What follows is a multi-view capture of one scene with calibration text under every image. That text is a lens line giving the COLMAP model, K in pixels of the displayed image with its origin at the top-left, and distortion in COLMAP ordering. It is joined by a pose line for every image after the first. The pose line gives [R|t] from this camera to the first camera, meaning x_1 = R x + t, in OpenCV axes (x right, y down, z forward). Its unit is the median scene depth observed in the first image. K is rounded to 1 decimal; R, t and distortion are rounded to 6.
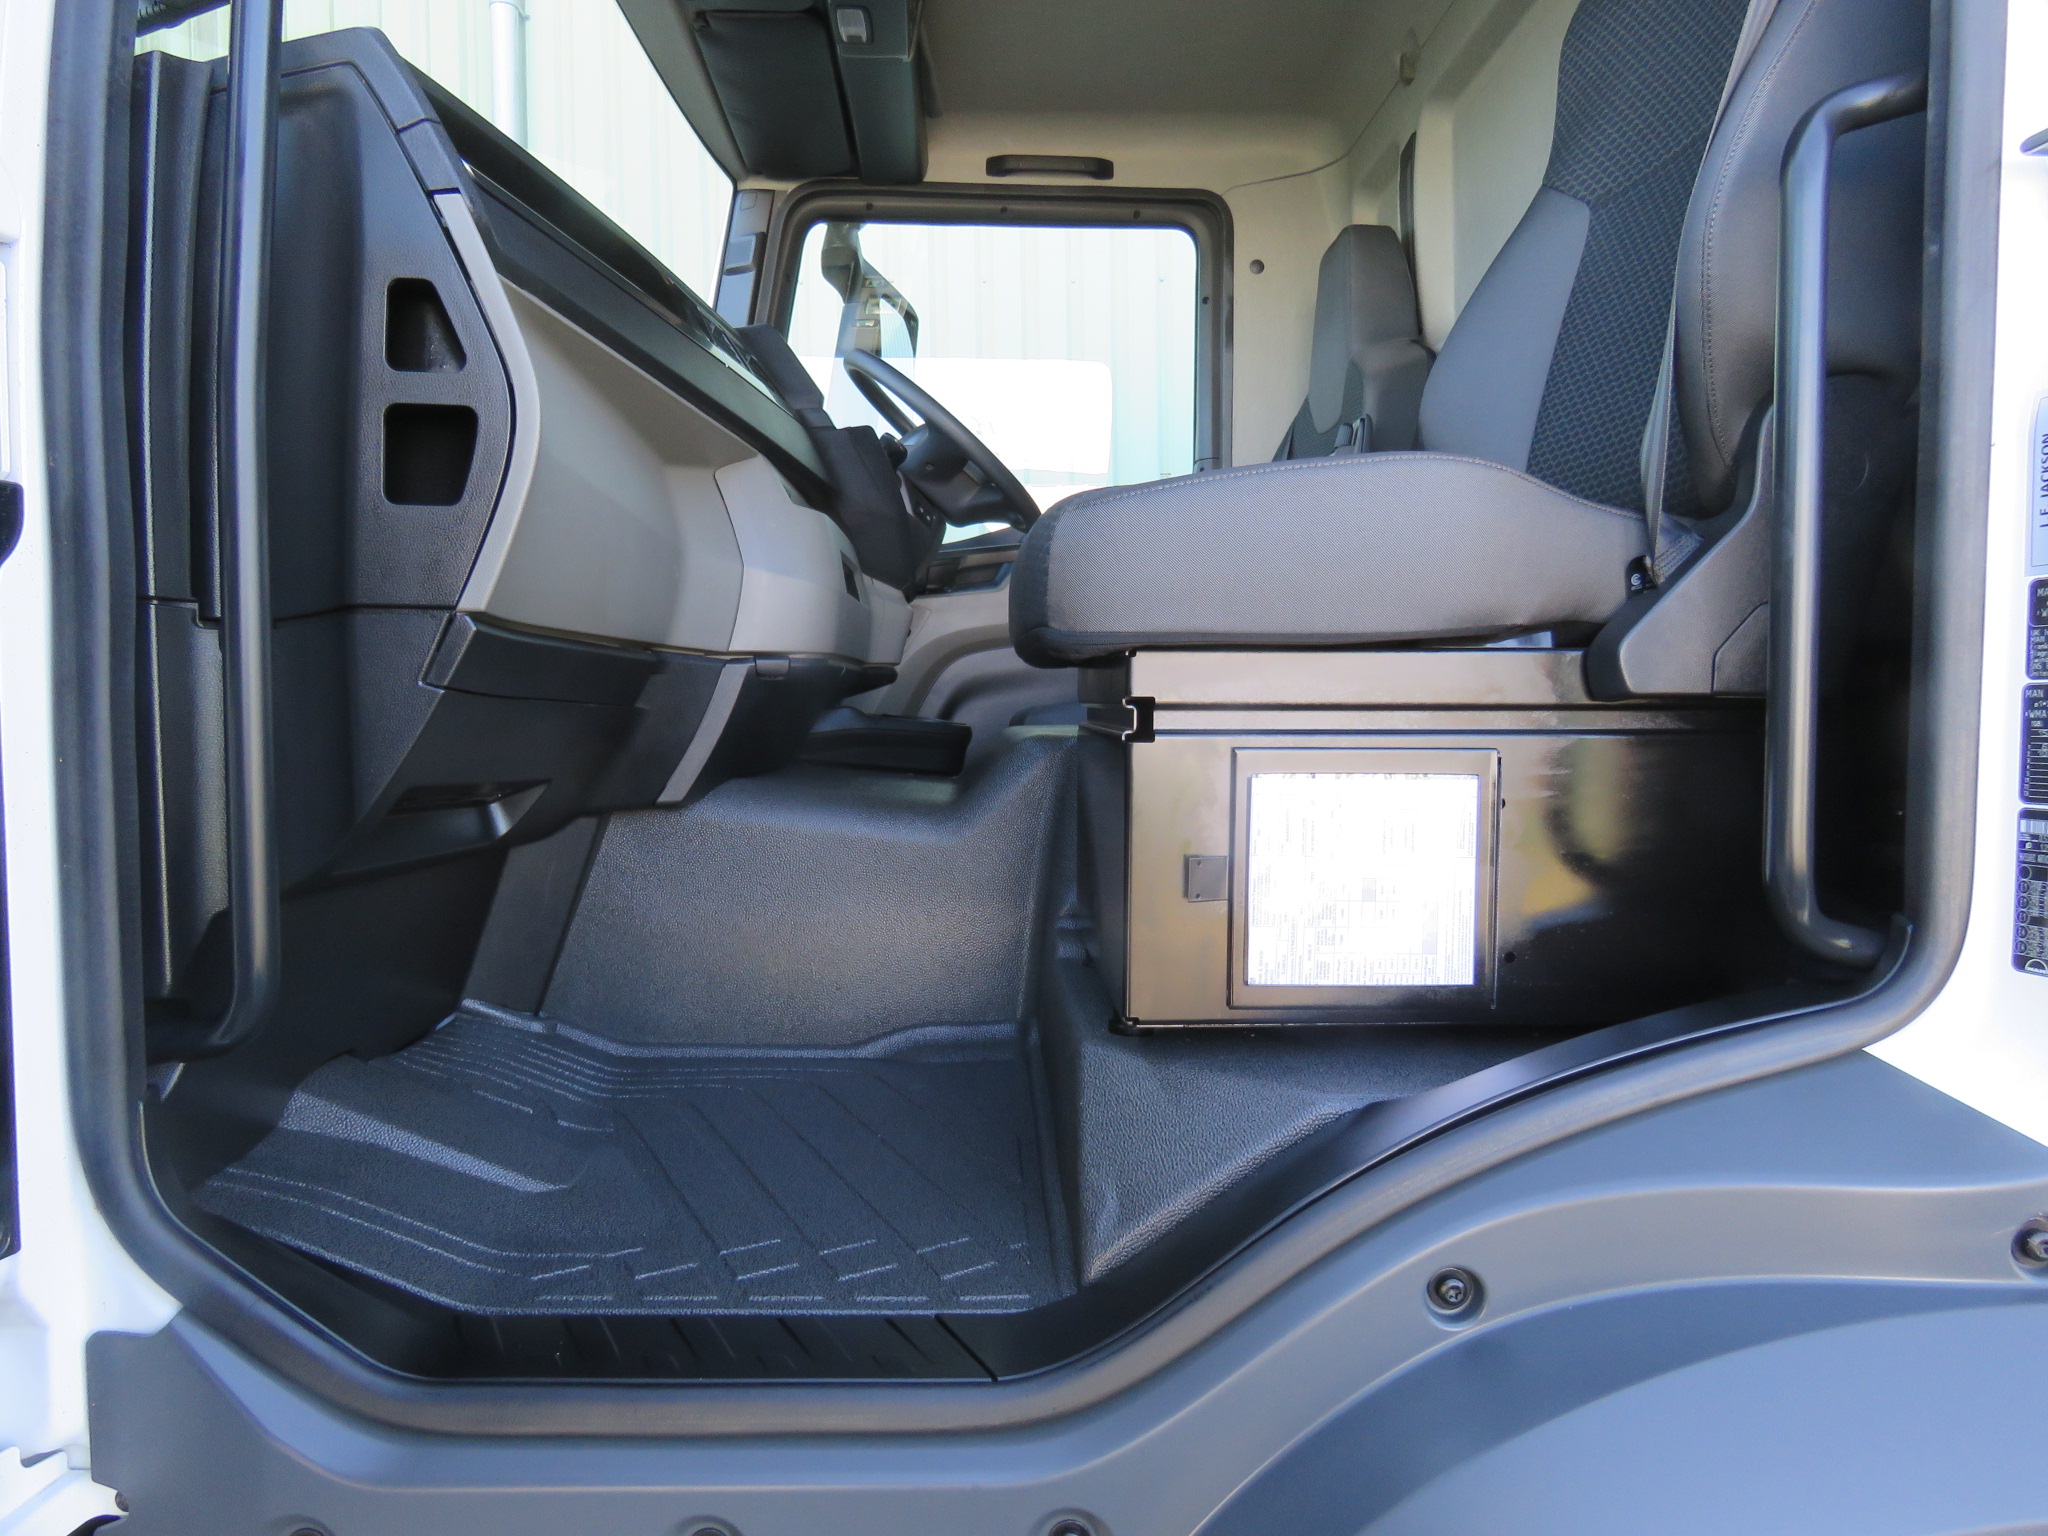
lens RADIAL K [[1311.9, 0, 1024.0], [0, 1311.9, 768.0], [0, 0, 1]] dist [-0.006061, 0.000952]
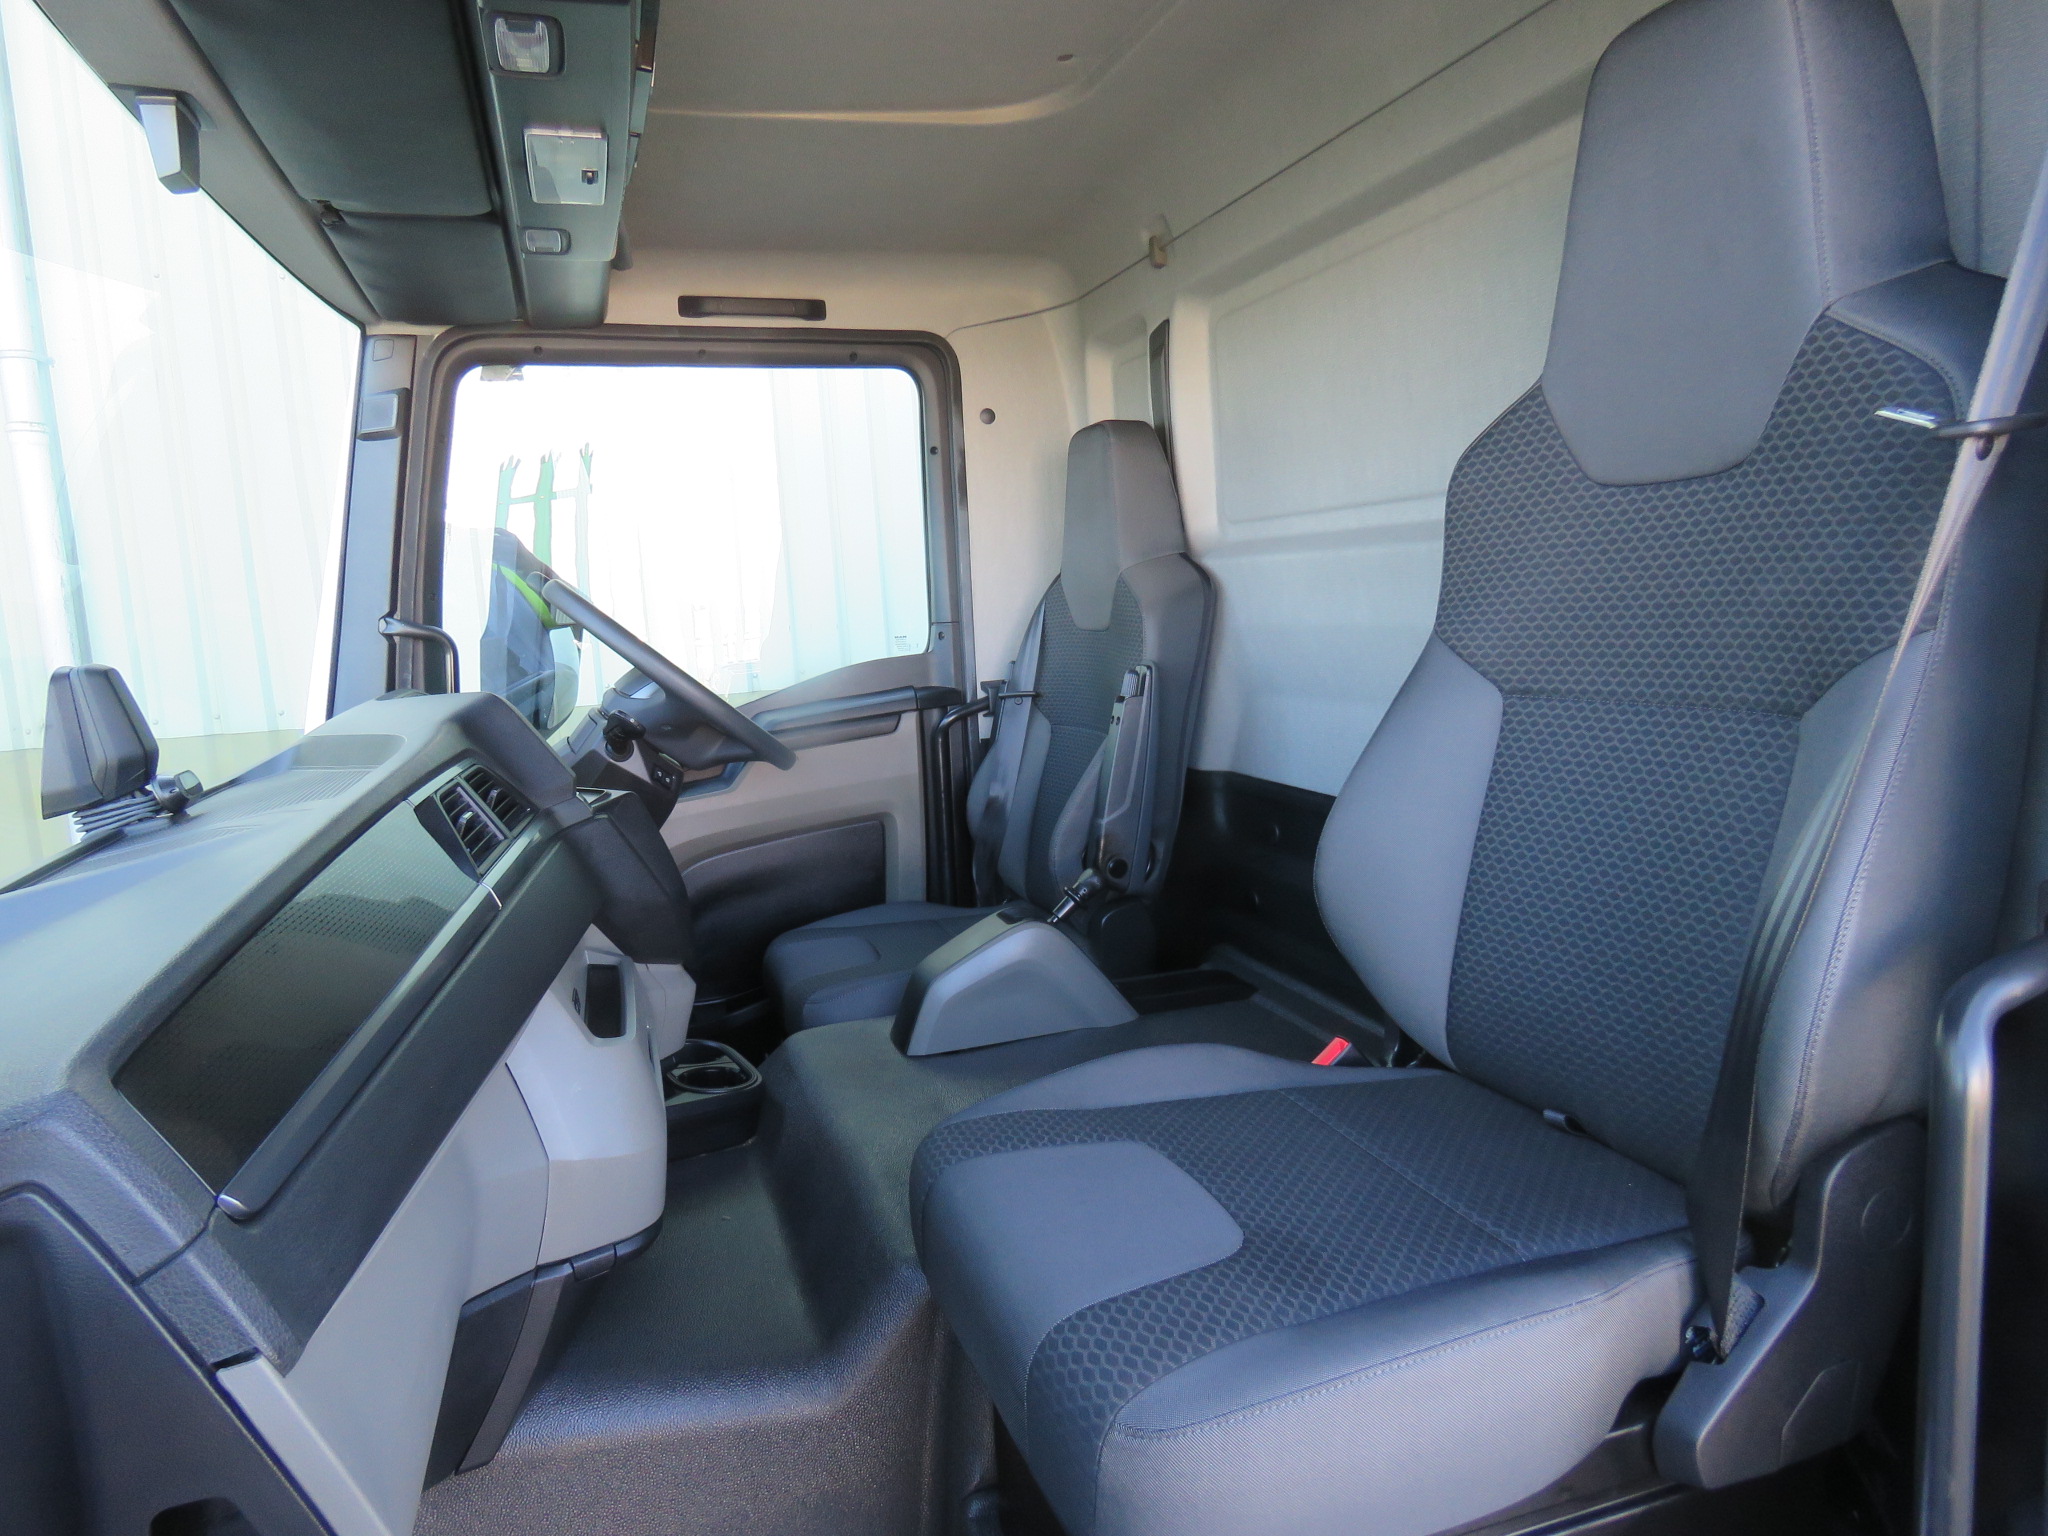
lens RADIAL K [[1311.9, 0, 1024.0], [0, 1311.9, 768.0], [0, 0, 1]] dist [-0.006061, 0.000952]
pose [[0.960350, -0.080909, 0.266799, -0.065582], [0.060196, 0.994567, 0.084934, -0.218607], [-0.272221, -0.065507, 0.960002, 0.092983]]
